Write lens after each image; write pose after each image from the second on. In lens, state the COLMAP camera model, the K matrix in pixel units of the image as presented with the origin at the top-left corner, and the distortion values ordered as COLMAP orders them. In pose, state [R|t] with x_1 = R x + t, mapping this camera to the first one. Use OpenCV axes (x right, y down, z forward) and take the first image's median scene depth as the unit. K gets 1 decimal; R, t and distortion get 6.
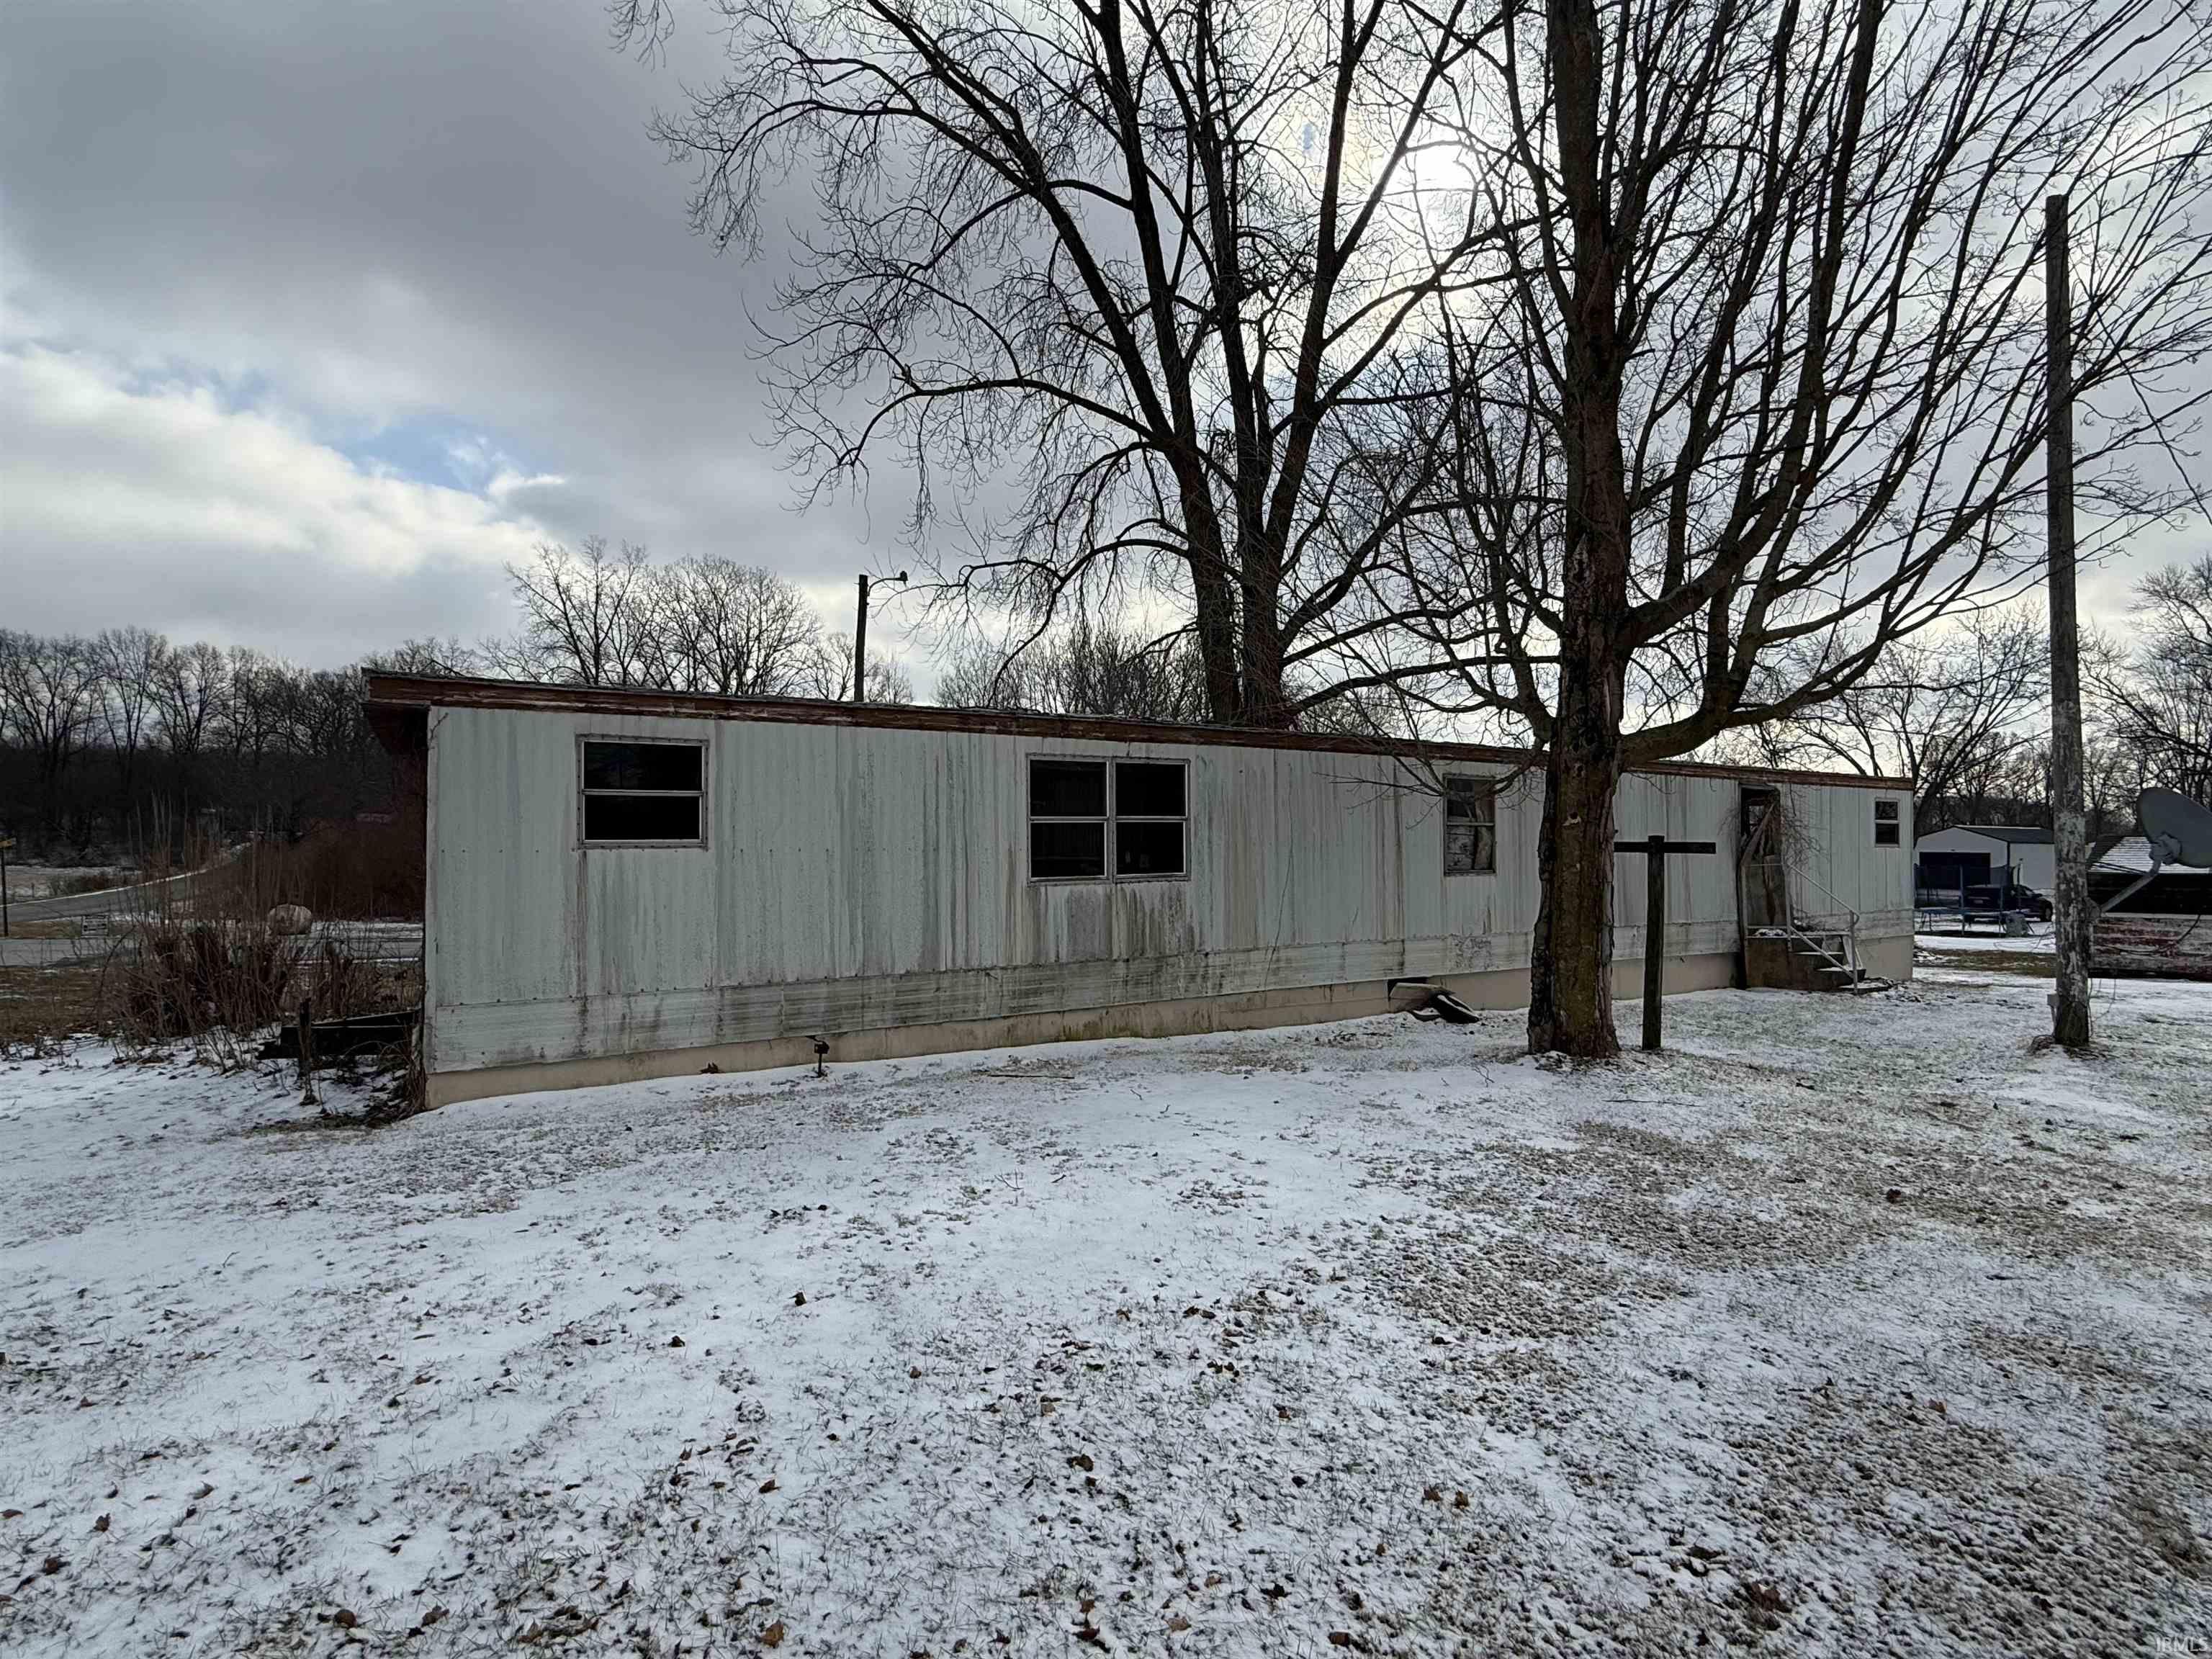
lens RADIAL K [[1104.7, 0, 1106.0], [0, 1104.7, 829.5], [0, 0, 1]] dist [0.001068, -0.000593]
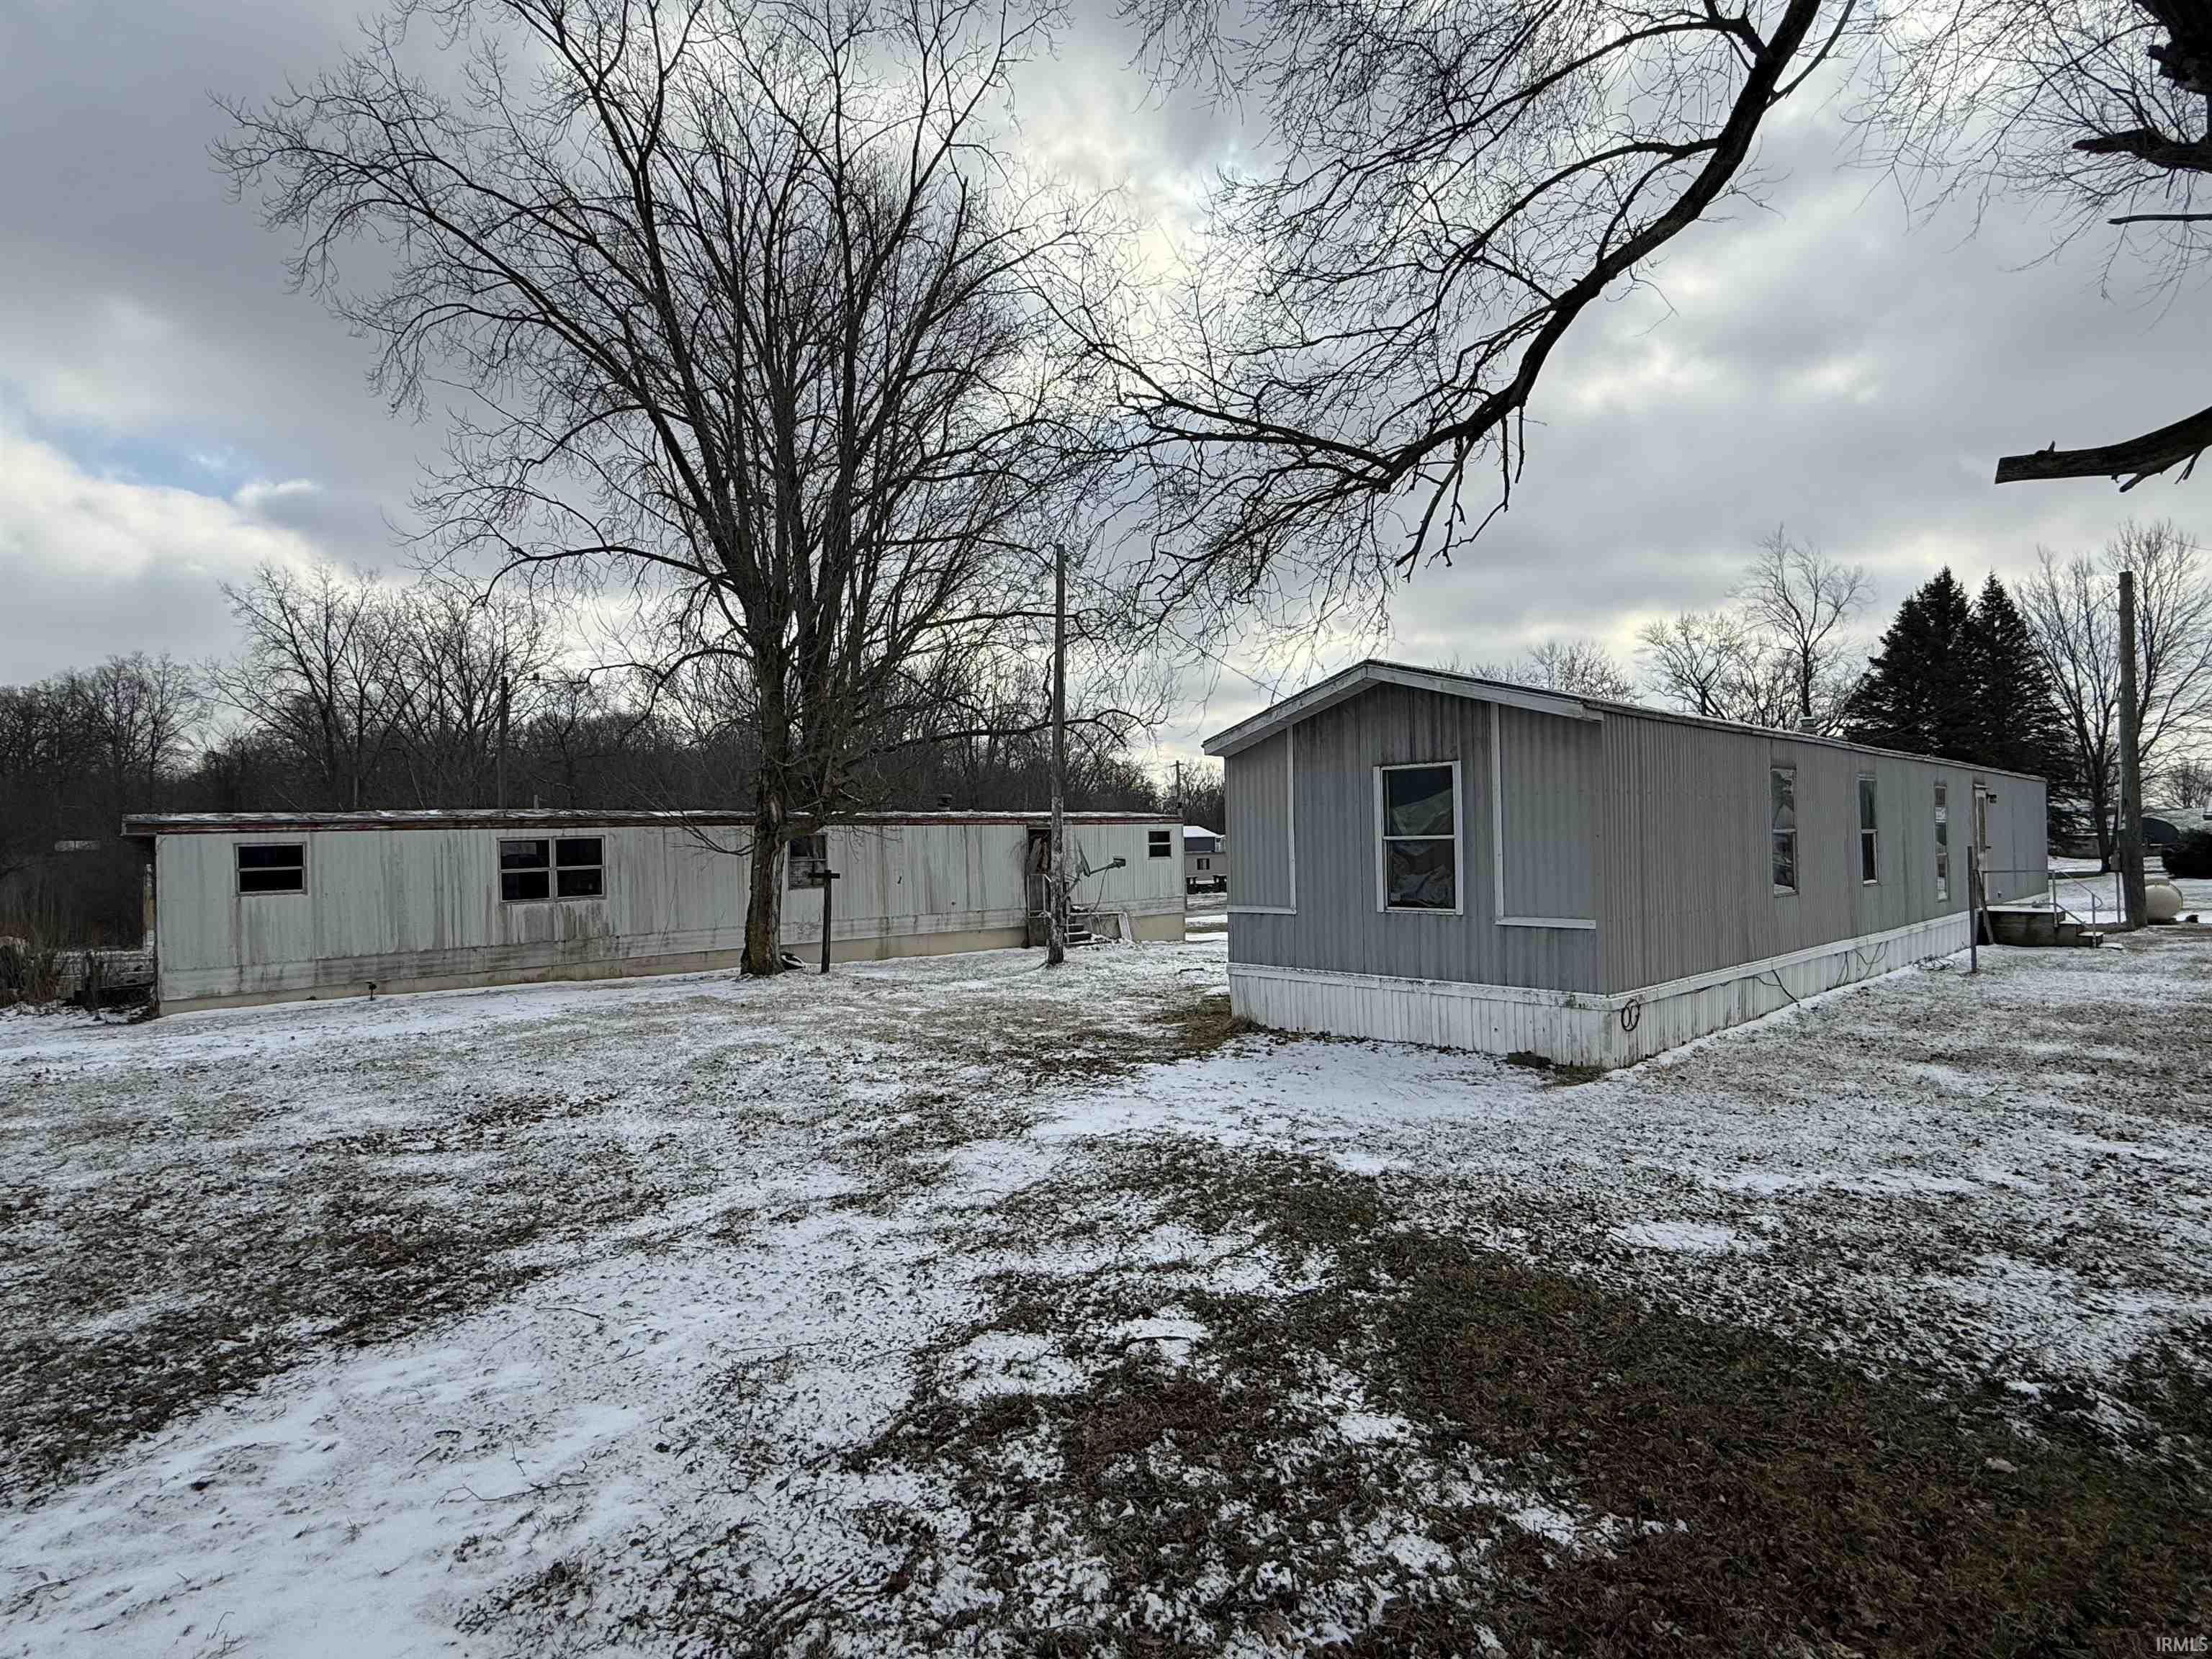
lens RADIAL K [[1104.7, 0, 1106.0], [0, 1104.7, 829.5], [0, 0, 1]] dist [0.001068, -0.000593]
pose [[0.985463, -0.024153, 0.168164, 0.616237], [0.024212, 0.999705, 0.001697, -0.056380], [-0.168155, 0.002400, 0.985758, -1.040330]]
